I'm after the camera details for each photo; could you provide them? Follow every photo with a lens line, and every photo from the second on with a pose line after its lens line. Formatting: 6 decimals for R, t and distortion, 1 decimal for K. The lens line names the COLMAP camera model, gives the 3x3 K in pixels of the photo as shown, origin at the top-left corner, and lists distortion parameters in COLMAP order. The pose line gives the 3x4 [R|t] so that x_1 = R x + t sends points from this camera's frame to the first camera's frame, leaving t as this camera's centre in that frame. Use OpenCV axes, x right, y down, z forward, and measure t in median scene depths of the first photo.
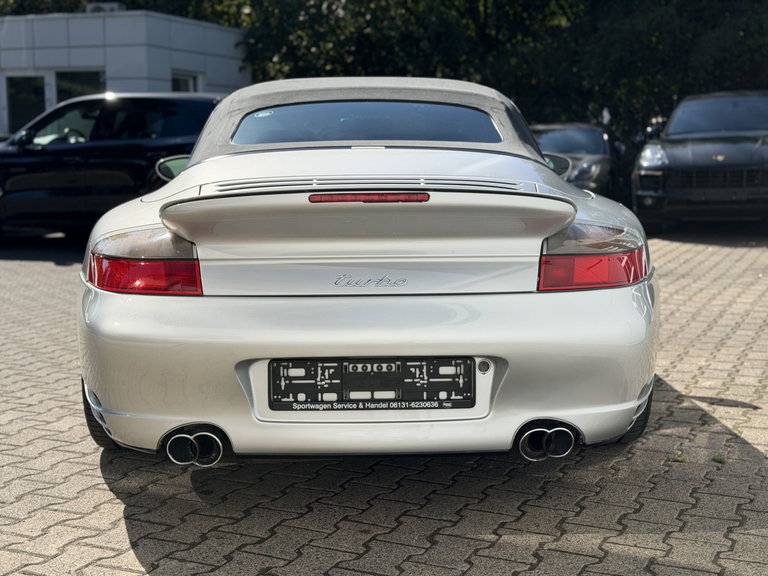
lens RADIAL K [[1073.6, 0, 384.0], [0, 1073.6, 288.0], [0, 0, 1]] dist [0.148884, -0.008672]
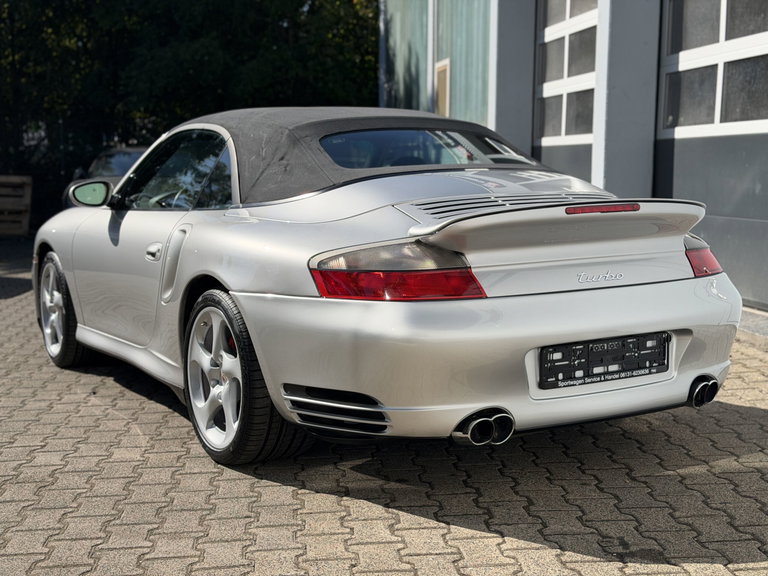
lens RADIAL K [[1073.6, 0, 384.0], [0, 1073.6, 288.0], [0, 0, 1]] dist [0.148884, -0.008672]
pose [[0.866455, -0.063212, 0.495236, -0.839378], [0.070314, 0.997516, 0.004304, -0.016145], [-0.494278, 0.031093, 0.868748, 0.046424]]
